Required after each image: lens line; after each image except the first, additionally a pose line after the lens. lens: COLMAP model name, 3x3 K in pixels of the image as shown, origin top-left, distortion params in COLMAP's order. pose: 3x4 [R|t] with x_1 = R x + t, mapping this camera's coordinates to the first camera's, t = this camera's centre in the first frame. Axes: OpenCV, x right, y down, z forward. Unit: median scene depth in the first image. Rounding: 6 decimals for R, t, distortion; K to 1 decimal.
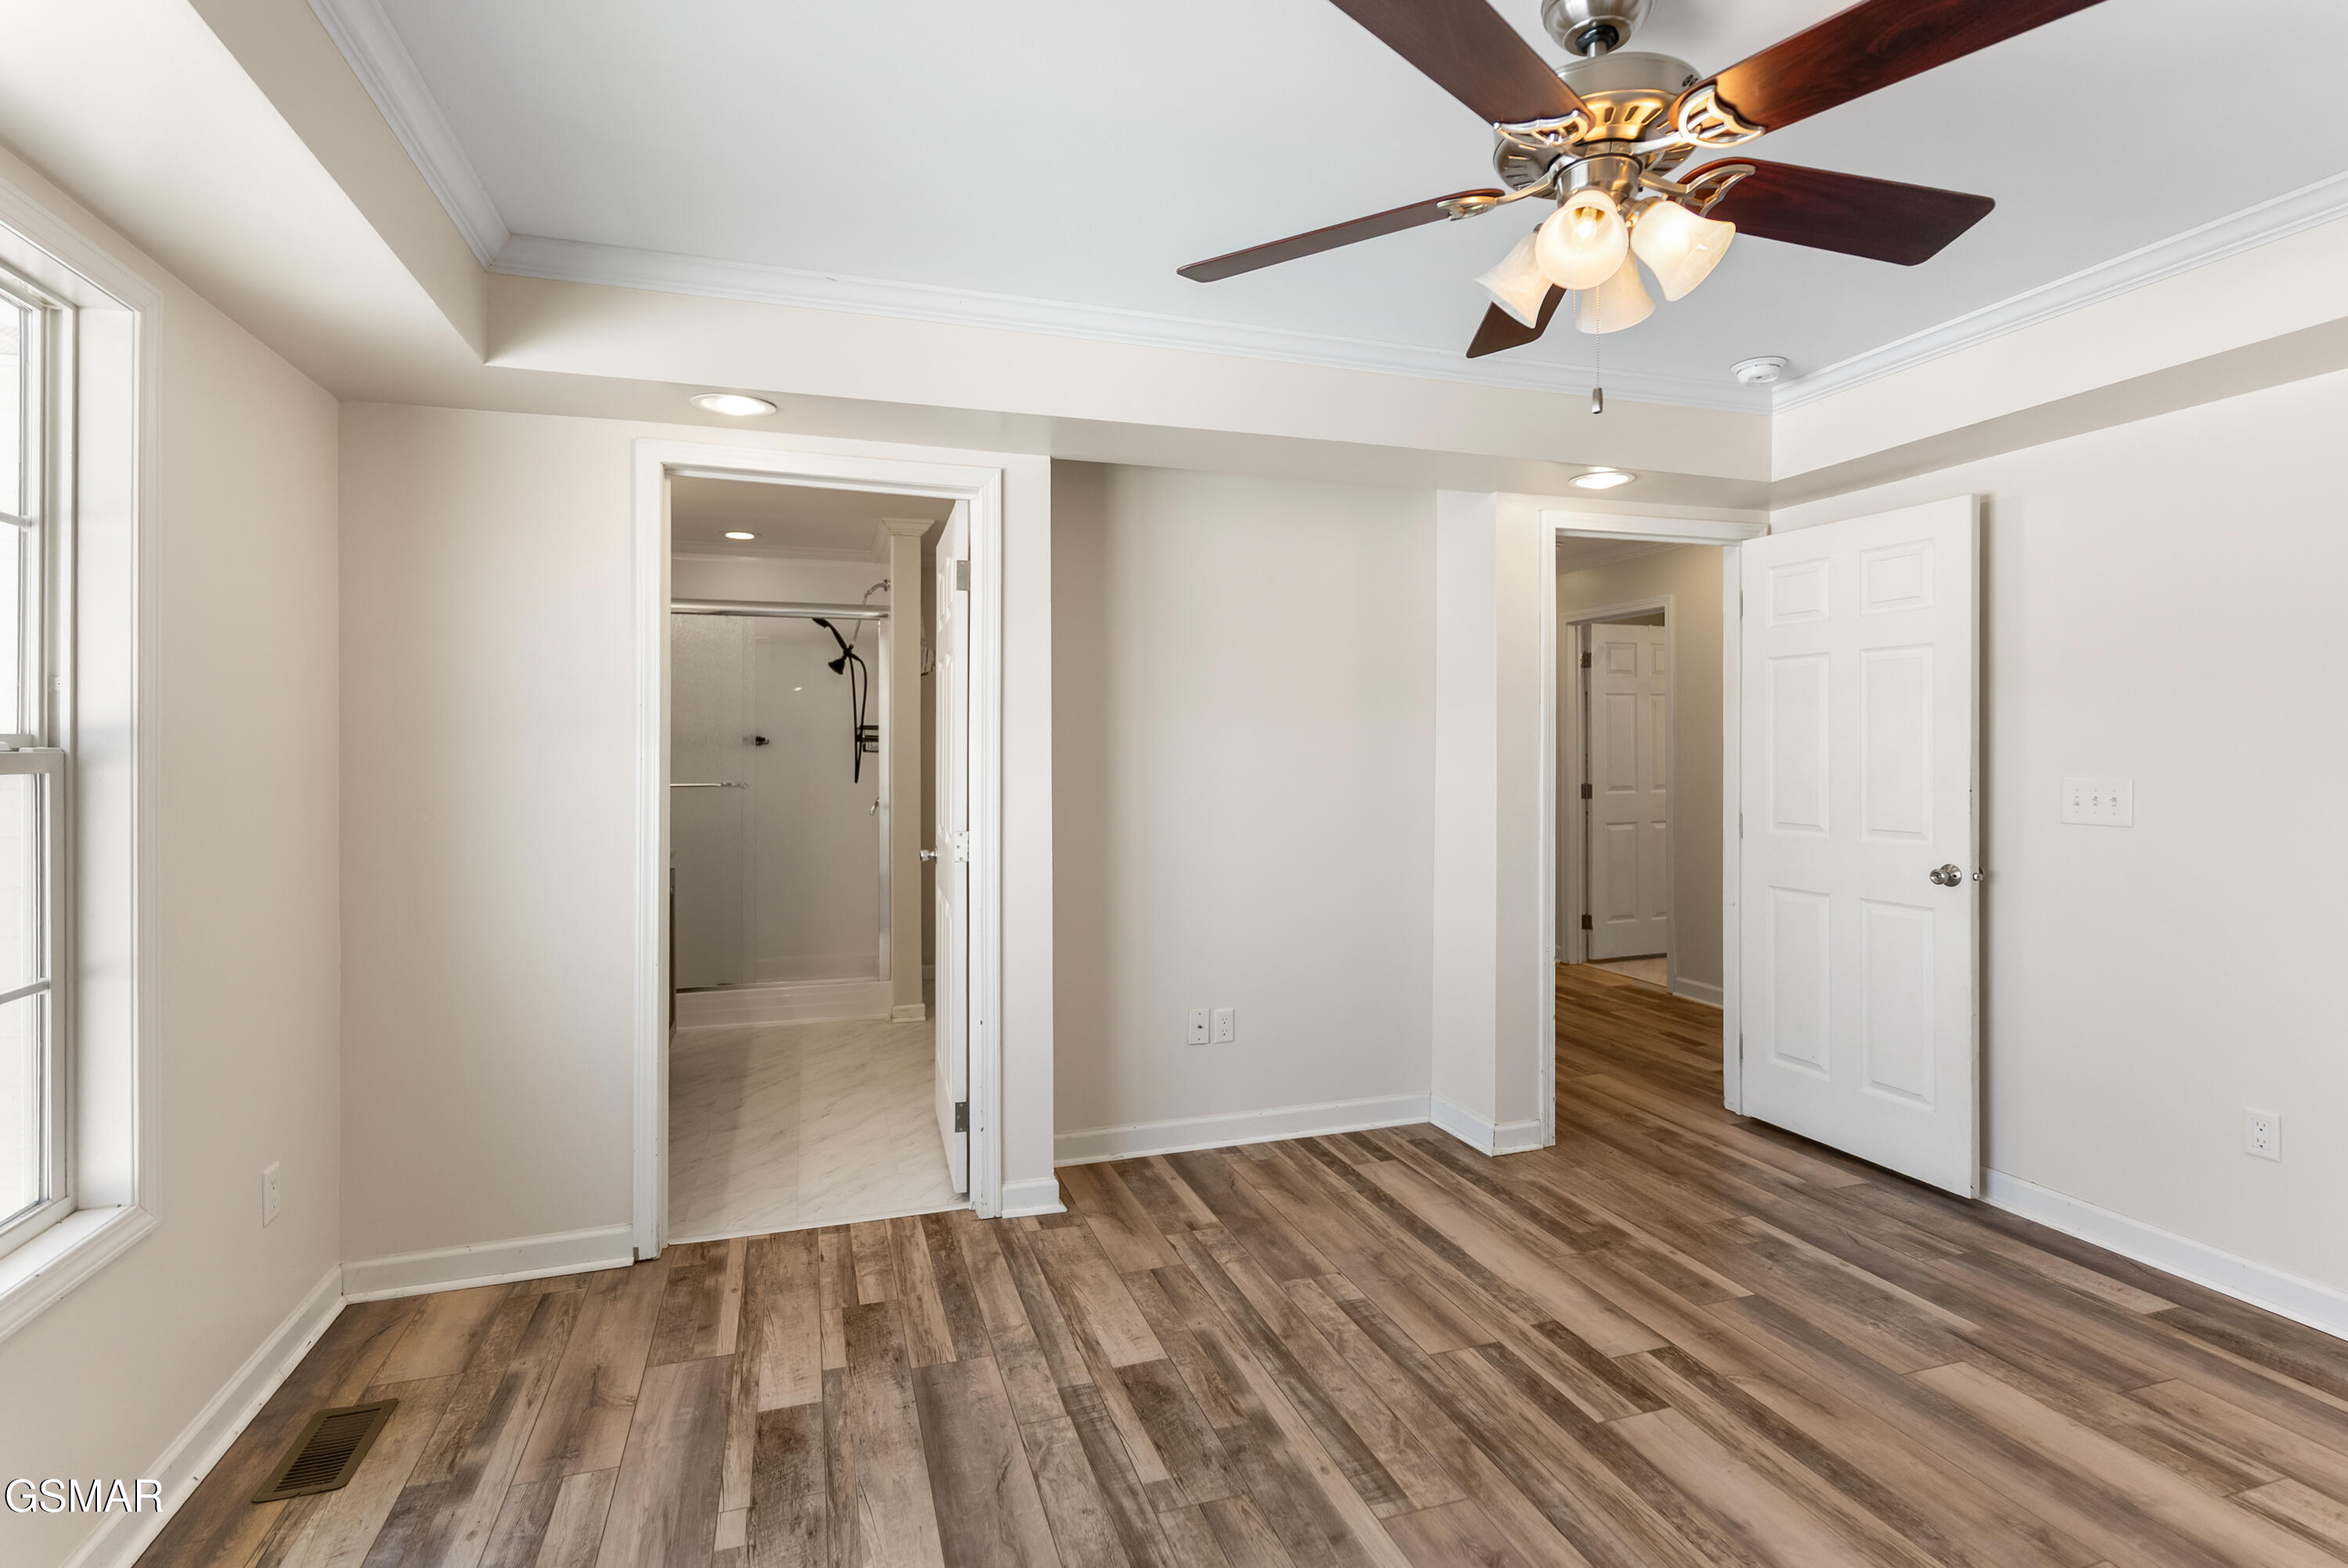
lens RADIAL K [[1130.8, 0, 1182.0], [0, 1130.8, 765.4], [0, 0, 1]] dist [0.004424, -0.000580]
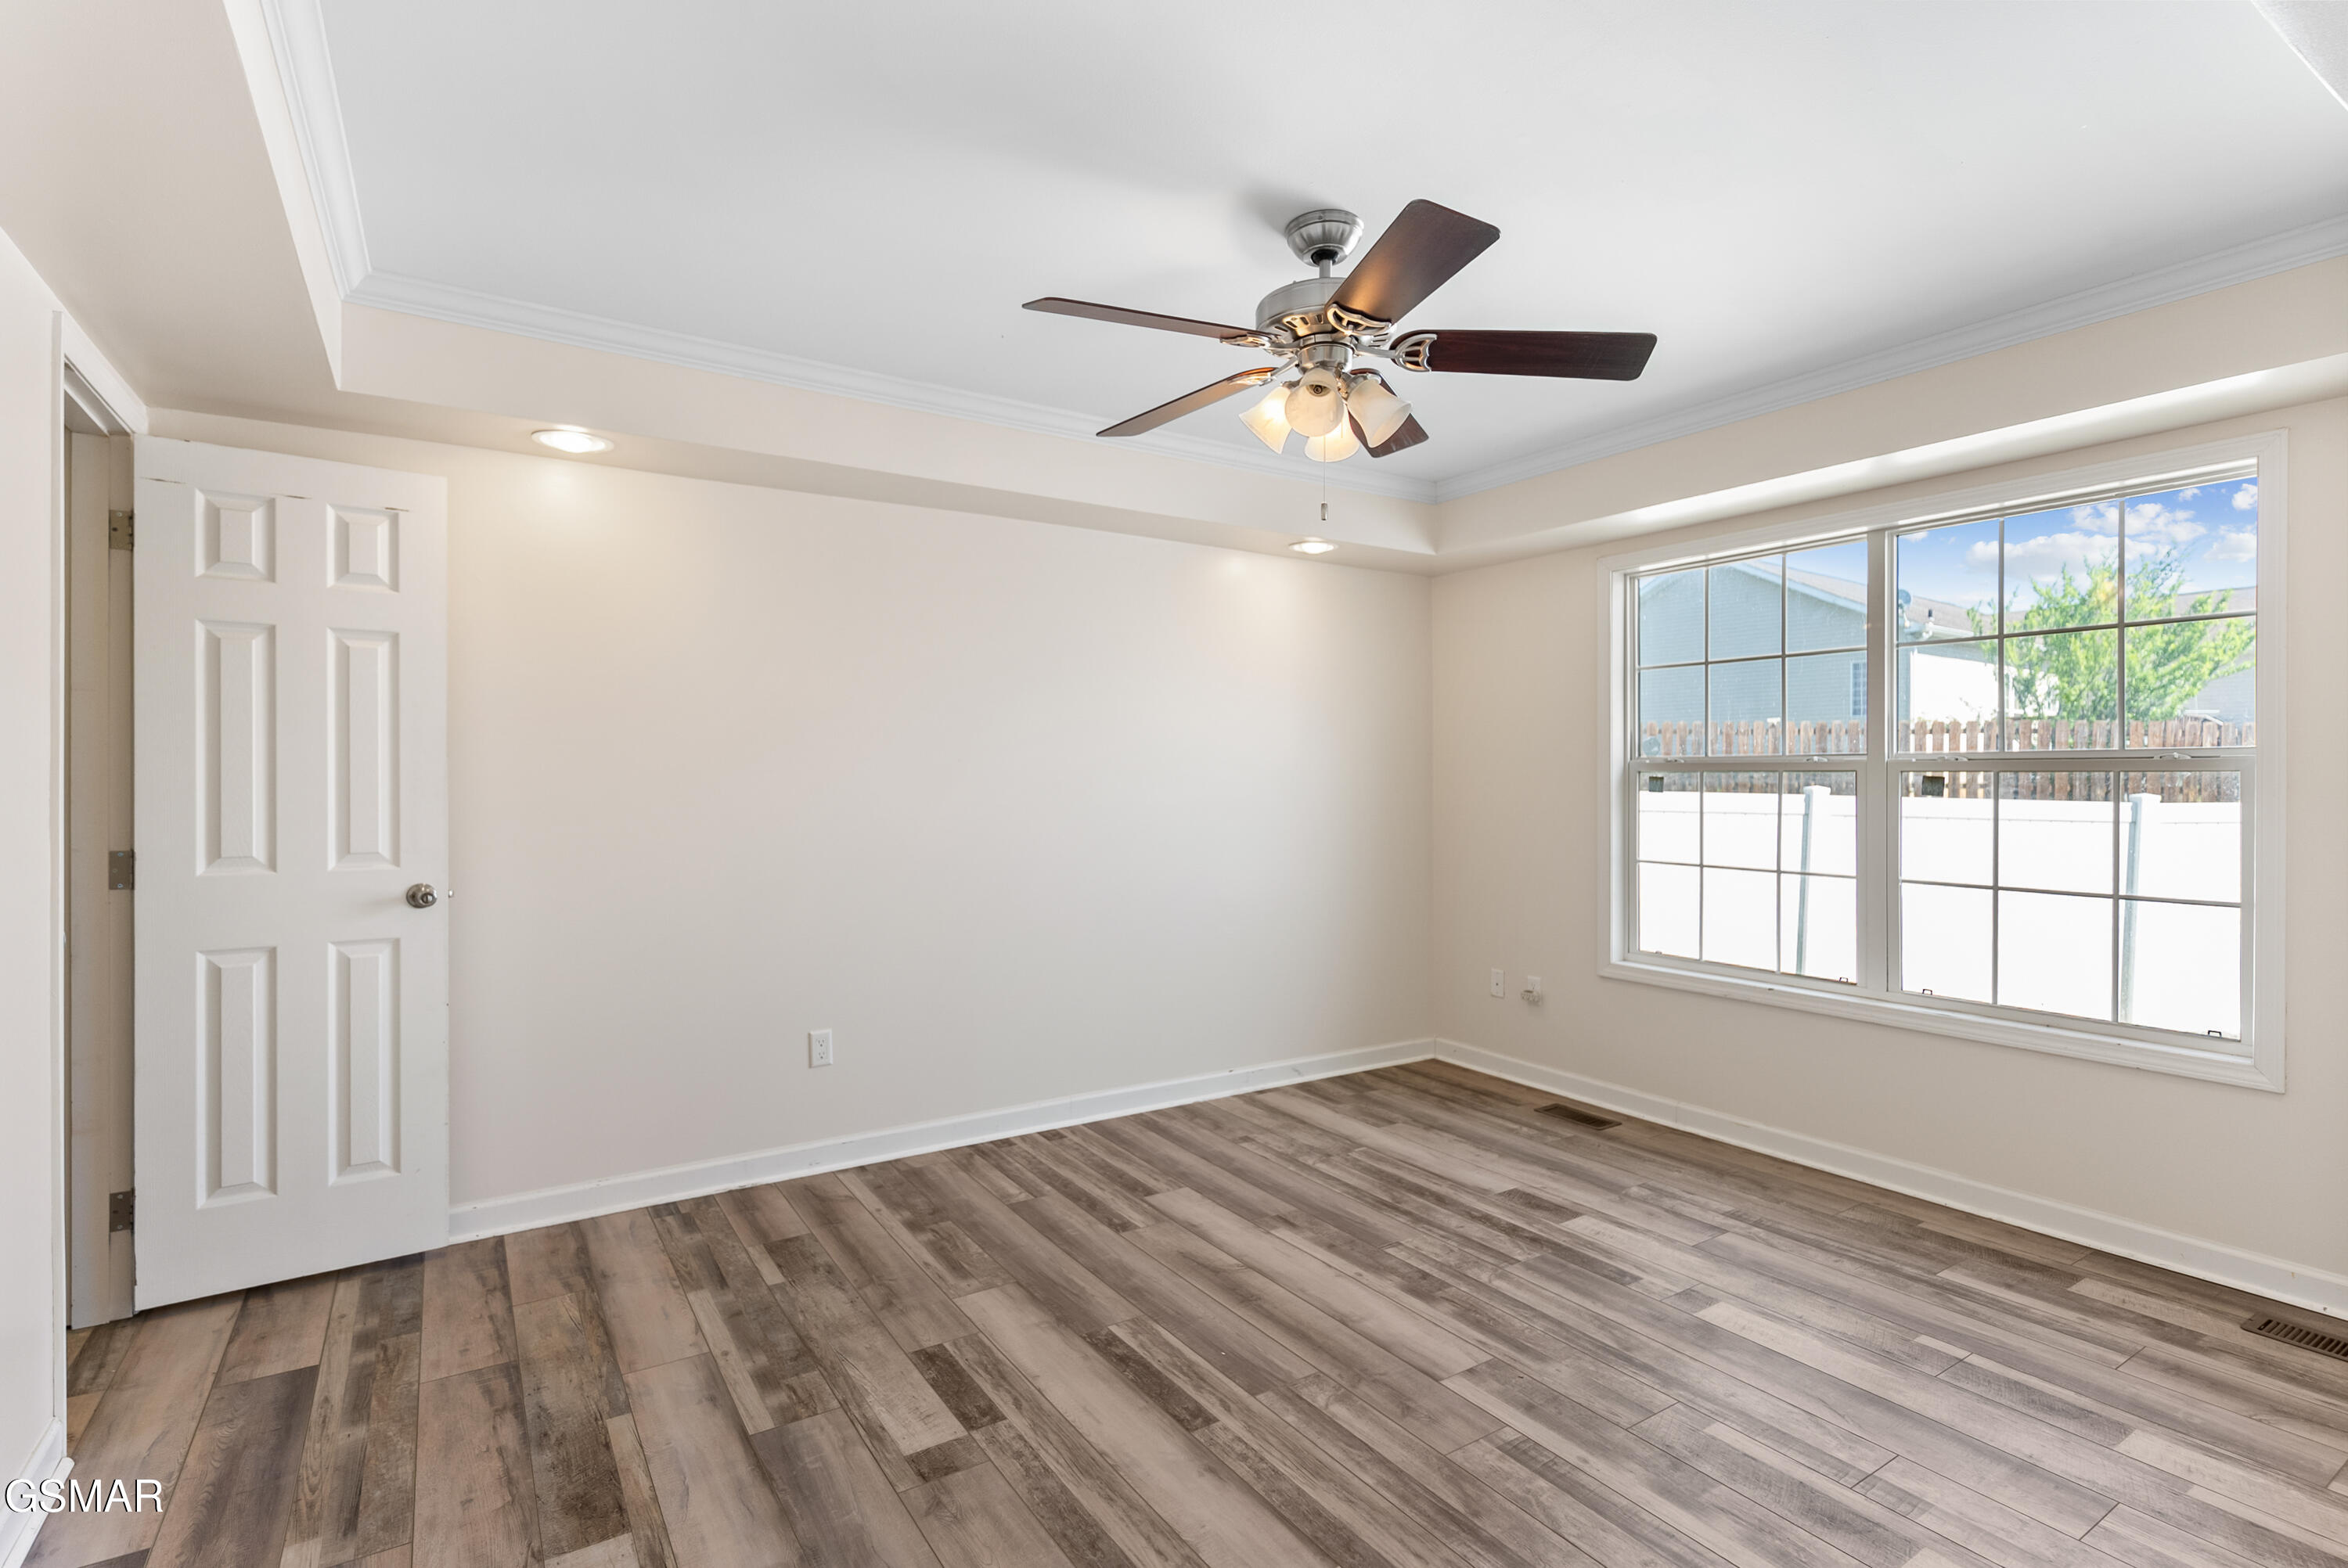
lens RADIAL K [[1130.8, 0, 1161.4], [0, 1130.8, 780.0], [0, 0, 1]] dist [0.004424, -0.000580]
pose [[-0.970835, 0.003842, -0.239716, 0.749147], [0.000791, 0.999917, 0.012823, -0.005472], [0.239745, 0.012259, -0.970758, 1.921097]]
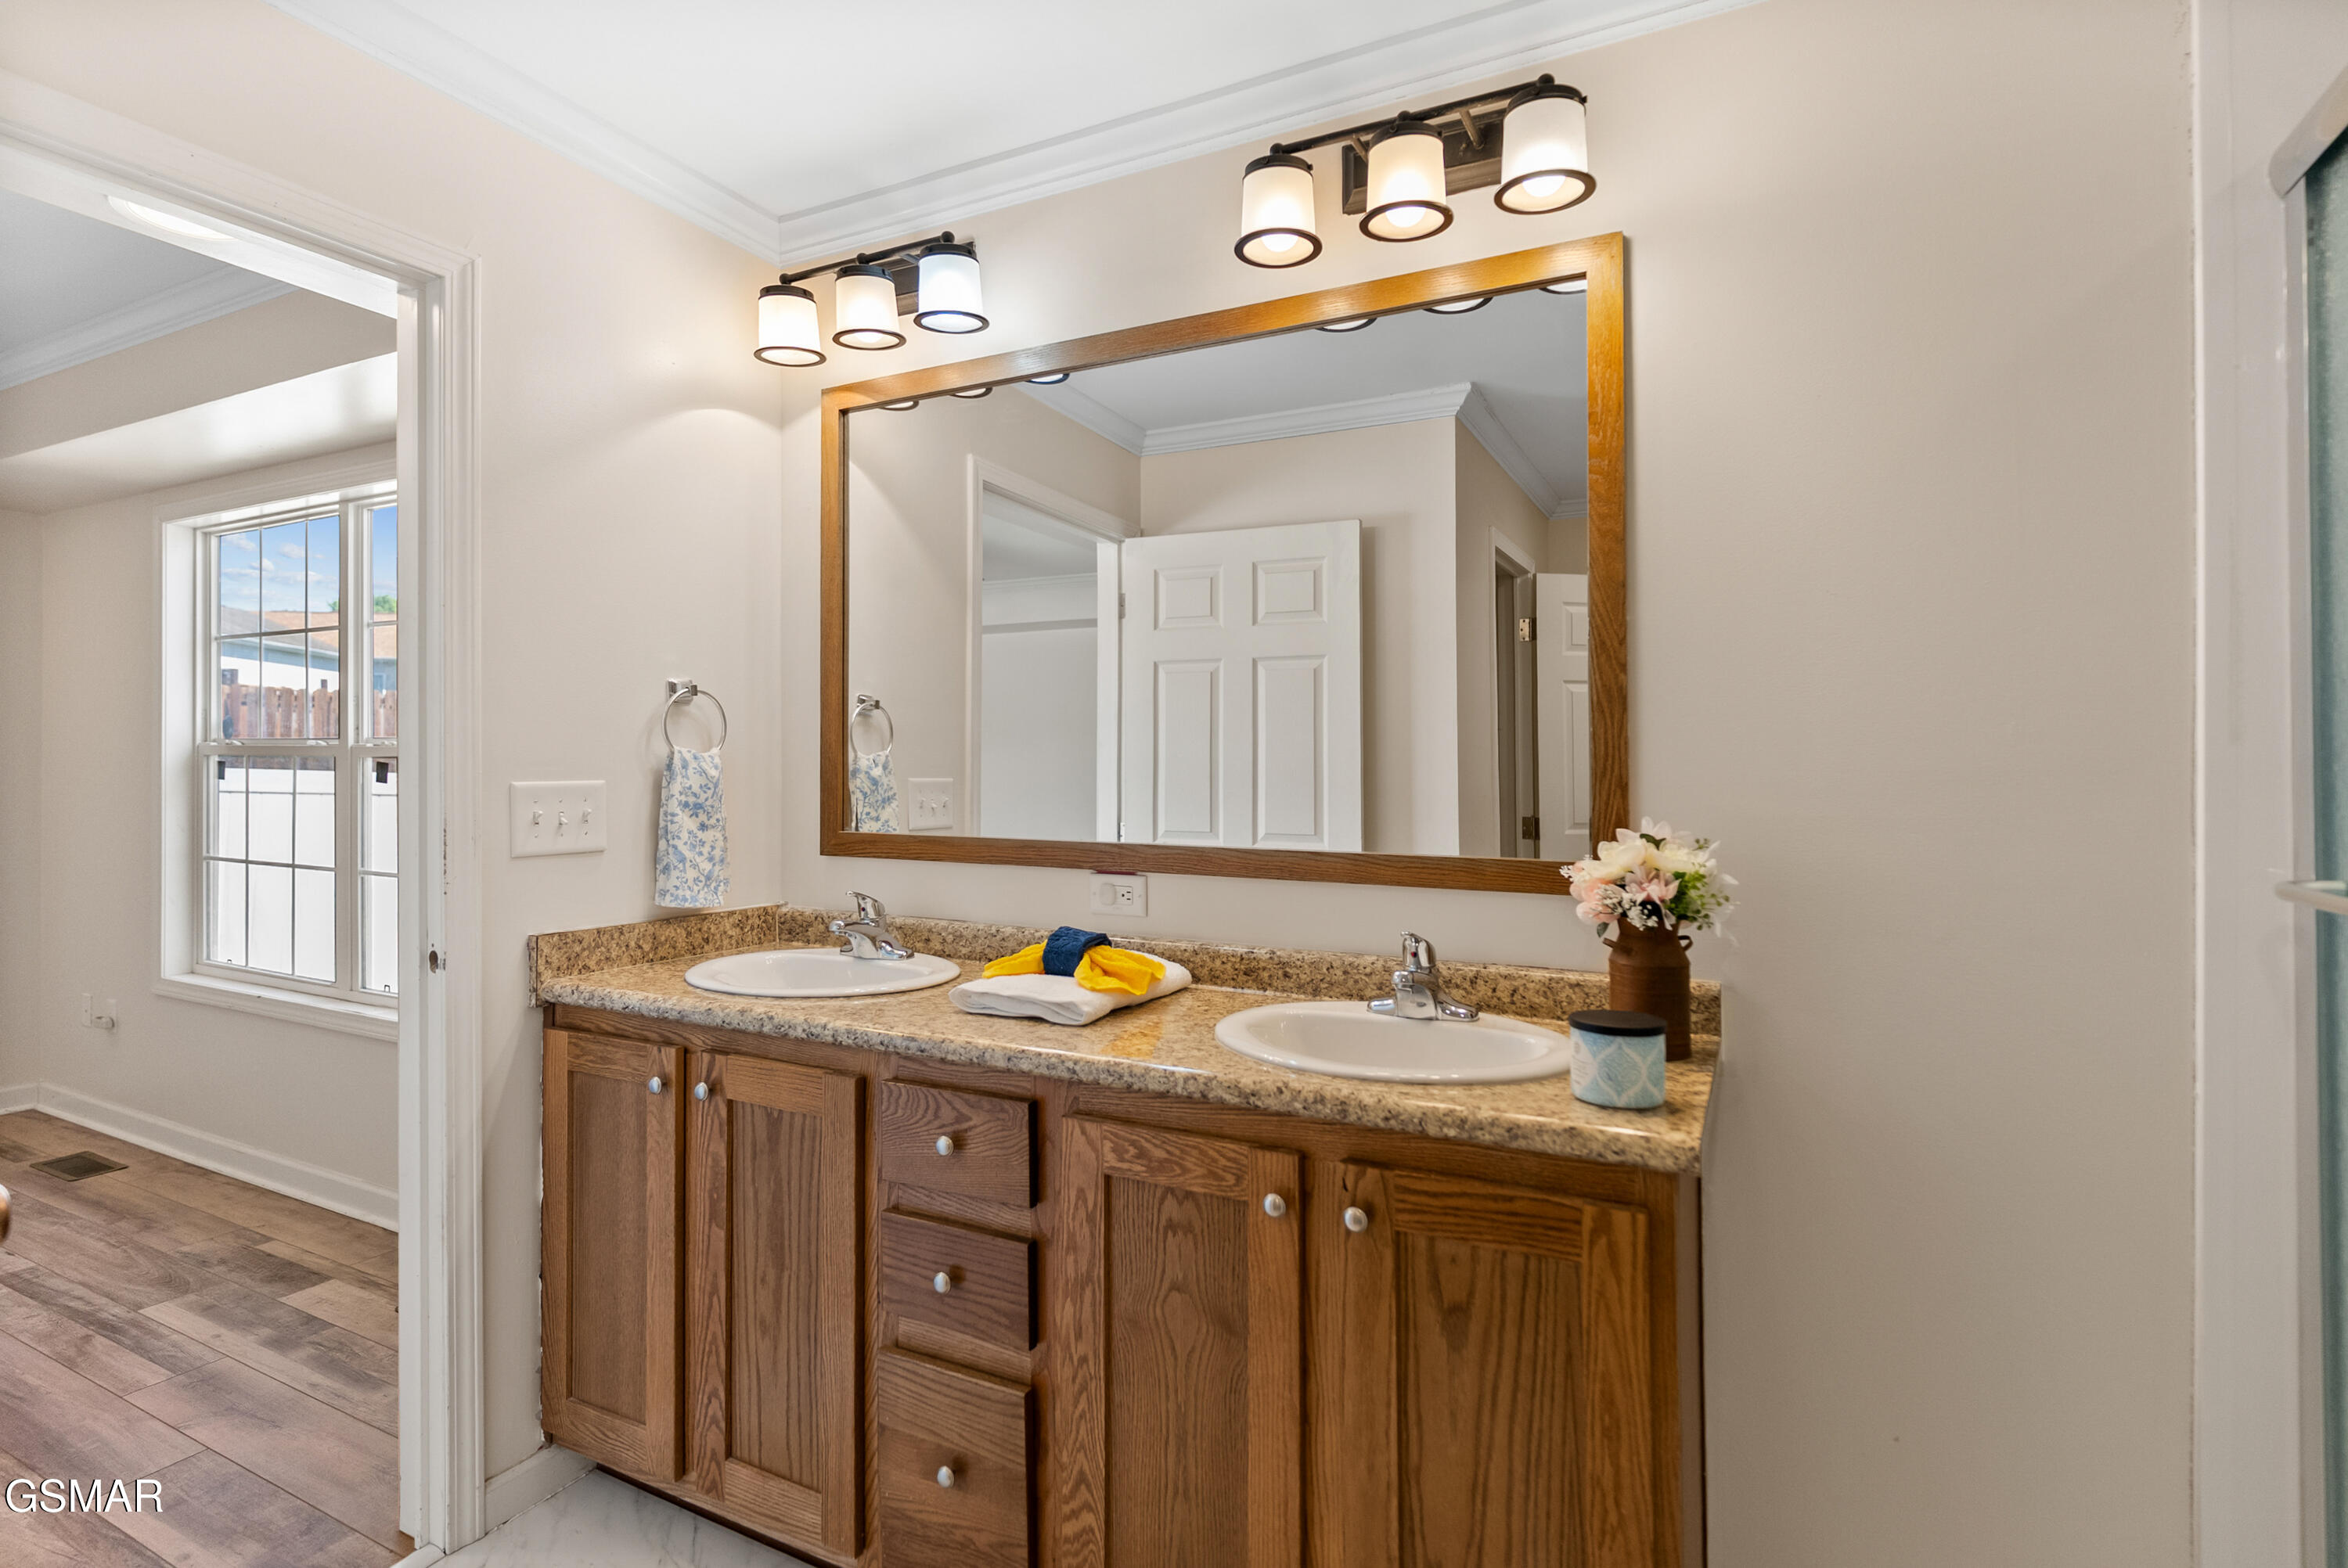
lens RADIAL K [[1130.8, 0, 1173.5], [0, 1130.8, 775.2], [0, 0, 1]] dist [0.004424, -0.000580]
pose [[-0.721427, -0.002161, -0.692487, -0.474866], [-0.011141, 0.999902, 0.008486, 0.004178], [0.692401, 0.013837, -0.721380, 2.504573]]
